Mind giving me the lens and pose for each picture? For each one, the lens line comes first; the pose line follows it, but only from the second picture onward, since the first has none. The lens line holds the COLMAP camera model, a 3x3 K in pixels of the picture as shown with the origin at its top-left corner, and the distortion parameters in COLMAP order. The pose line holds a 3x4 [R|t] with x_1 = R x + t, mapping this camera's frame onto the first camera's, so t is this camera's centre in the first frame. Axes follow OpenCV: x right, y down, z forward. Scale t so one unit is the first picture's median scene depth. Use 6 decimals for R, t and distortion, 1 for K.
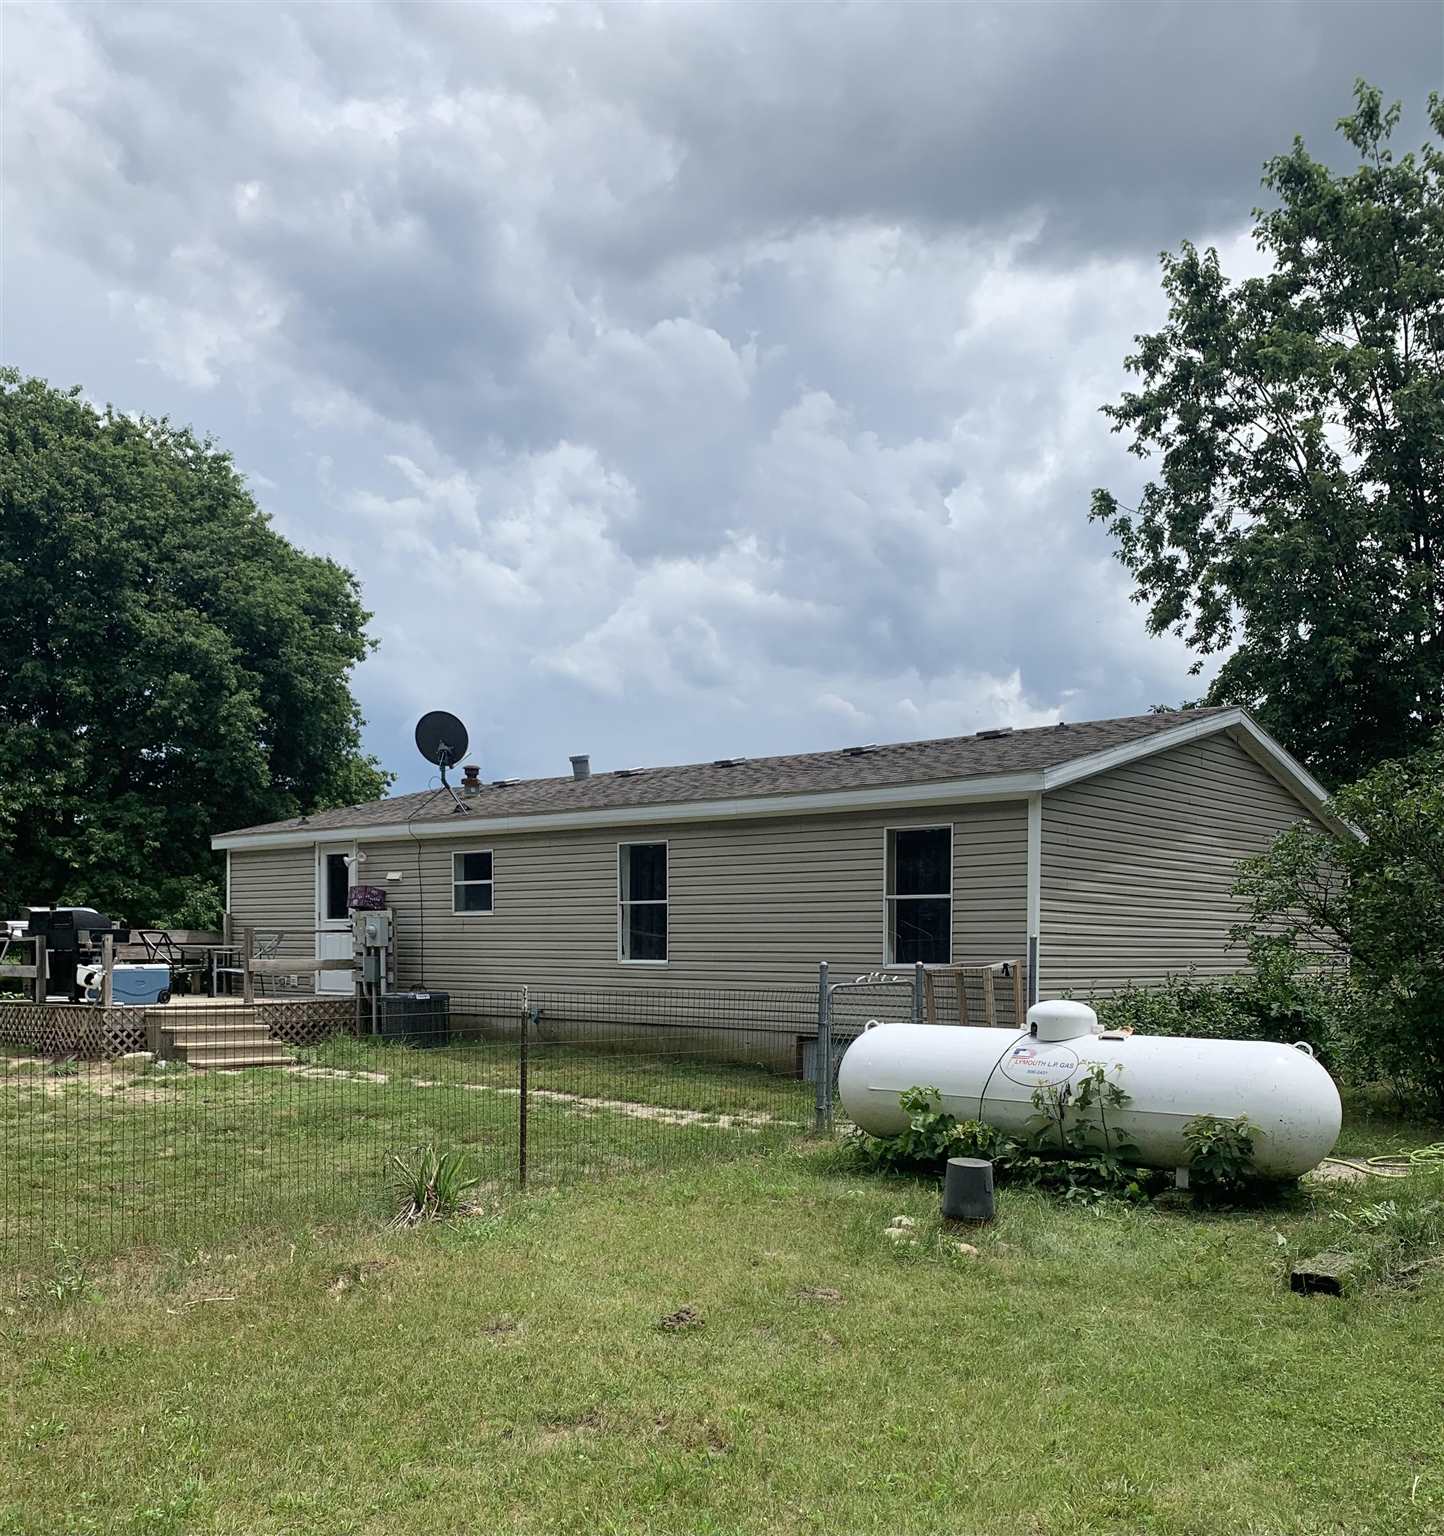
lens RADIAL K [[1404.9, 0, 722.0], [0, 1404.9, 768.0], [0, 0, 1]] dist [0.004224, 0.003756]
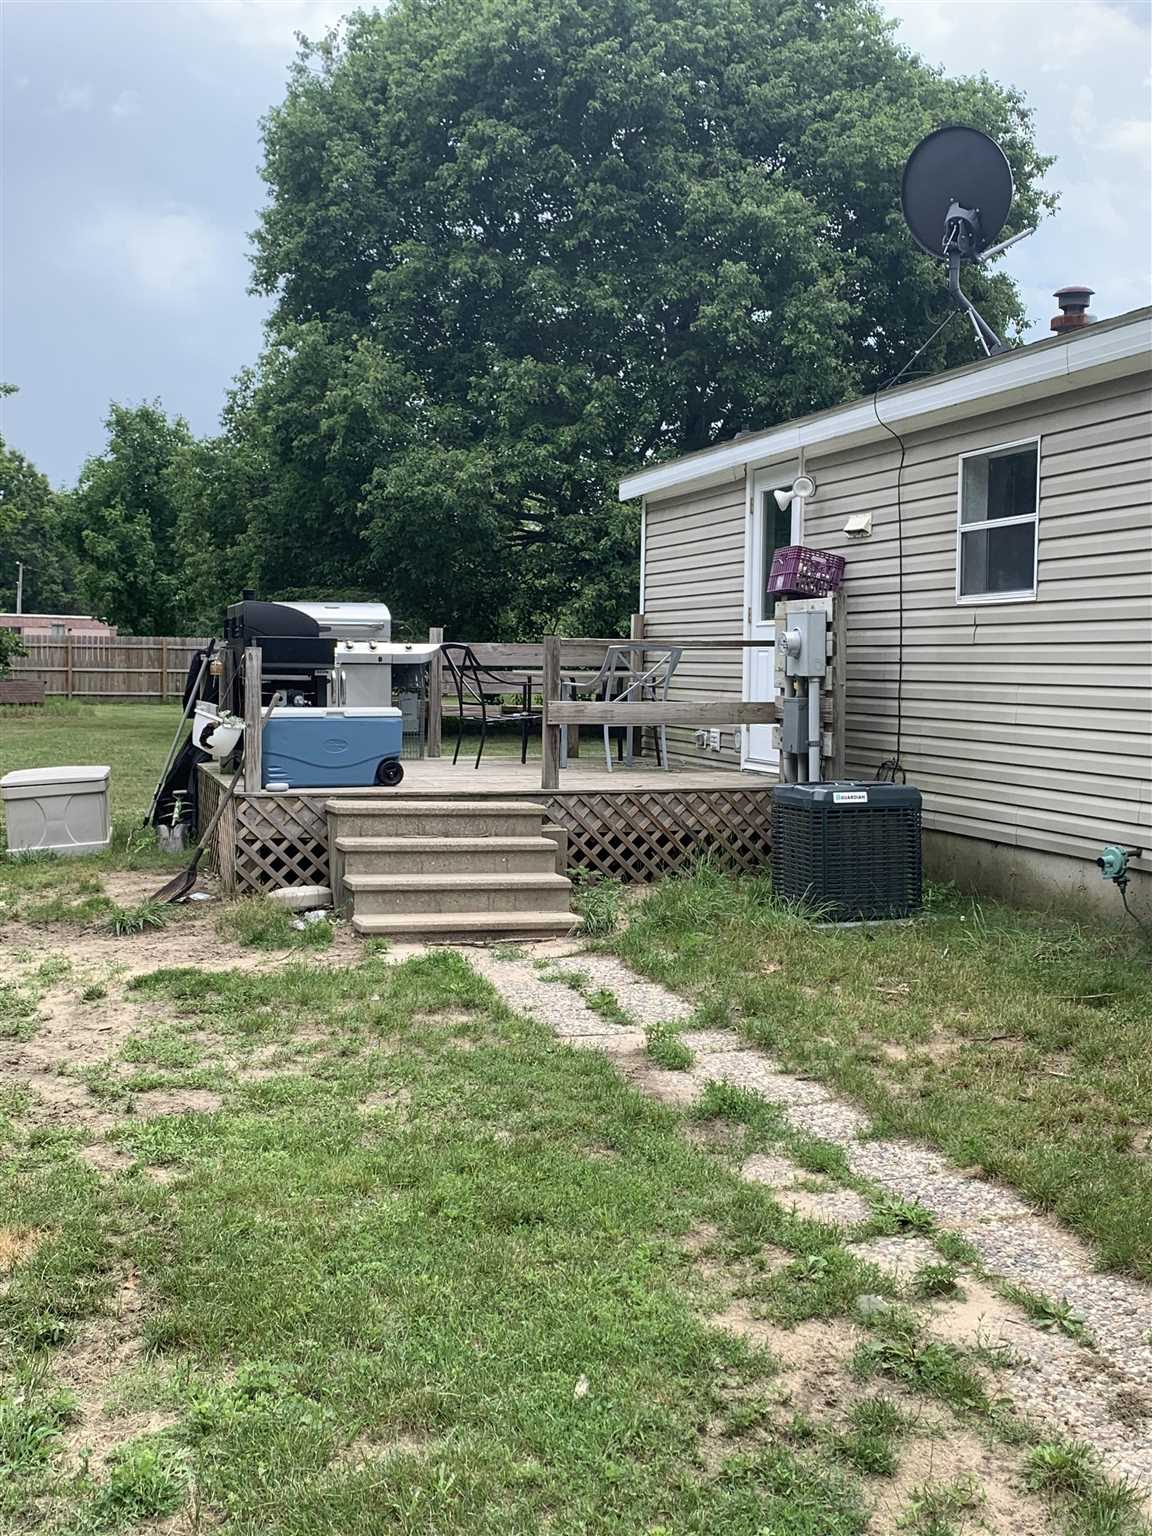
lens RADIAL K [[1785.4, 0, 576.0], [0, 1785.4, 768.0], [0, 0, 1]] dist [0.163958, -0.526487]
pose [[0.858715, 0.034000, -0.511325, -0.010641], [0.058141, 0.984890, 0.163132, 0.056805], [0.509145, -0.169813, 0.843762, 0.462828]]
